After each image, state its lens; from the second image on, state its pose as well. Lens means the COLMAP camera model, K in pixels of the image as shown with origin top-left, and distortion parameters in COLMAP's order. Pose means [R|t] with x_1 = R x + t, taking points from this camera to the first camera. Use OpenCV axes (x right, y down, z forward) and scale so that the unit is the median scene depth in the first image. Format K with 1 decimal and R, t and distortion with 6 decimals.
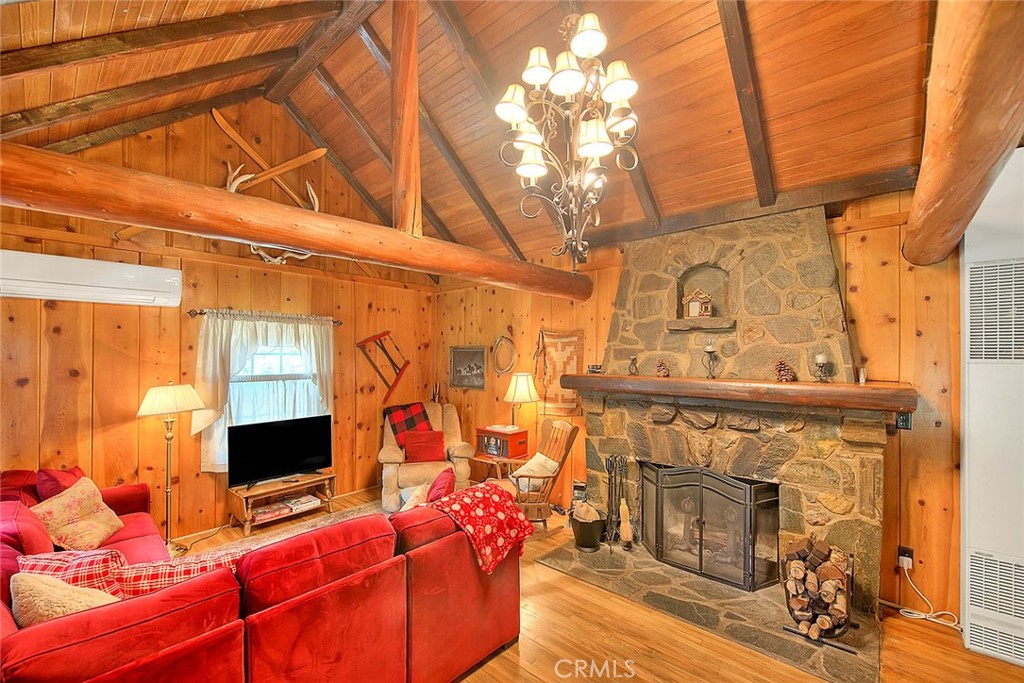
lens RADIAL K [[412.1, 0, 508.4], [0, 412.1, 352.2], [0, 0, 1]] dist [0.000384, -0.000279]
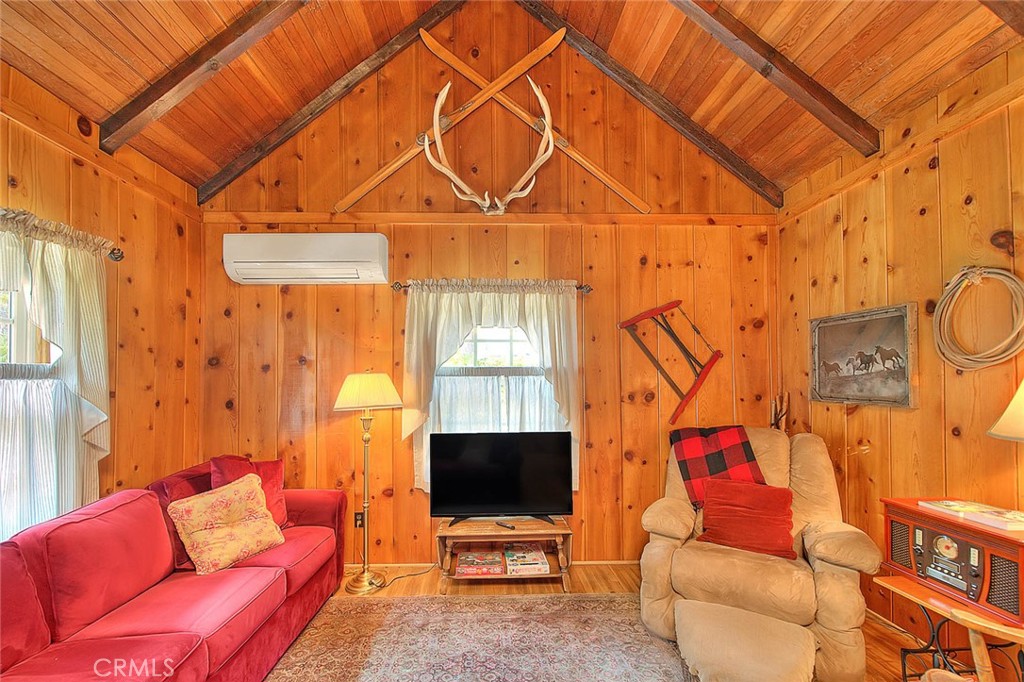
lens RADIAL K [[423.2, 0, 493.3], [0, 423.2, 369.9], [0, 0, 1]] dist [-0.001134, -0.000419]
pose [[0.674327, -0.020762, -0.738141, -0.035129], [0.009660, 0.999767, -0.019296, 0.077826], [0.738370, 0.005881, 0.674370, 0.542528]]
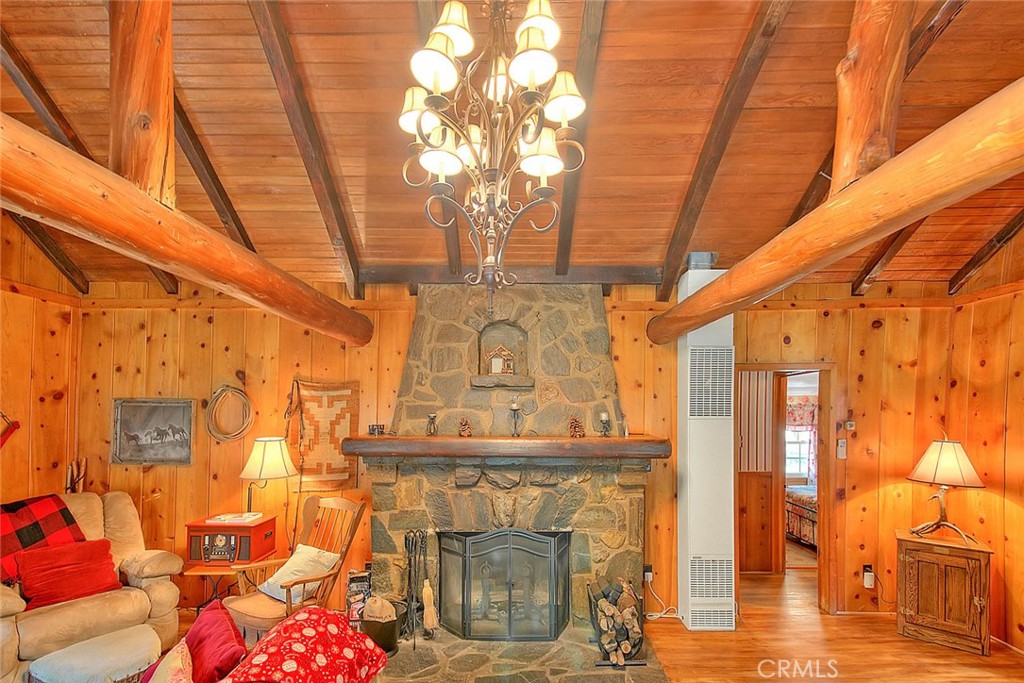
lens RADIAL K [[438.9, 0, 510.1], [0, 438.9, 402.0], [0, 0, 1]] dist [-0.002252, -0.000755]
pose [[0.759558, 0.016941, 0.650219, -0.171759], [-0.006400, 0.999807, -0.018573, 0.000389], [-0.650408, 0.009947, 0.759520, 0.170242]]
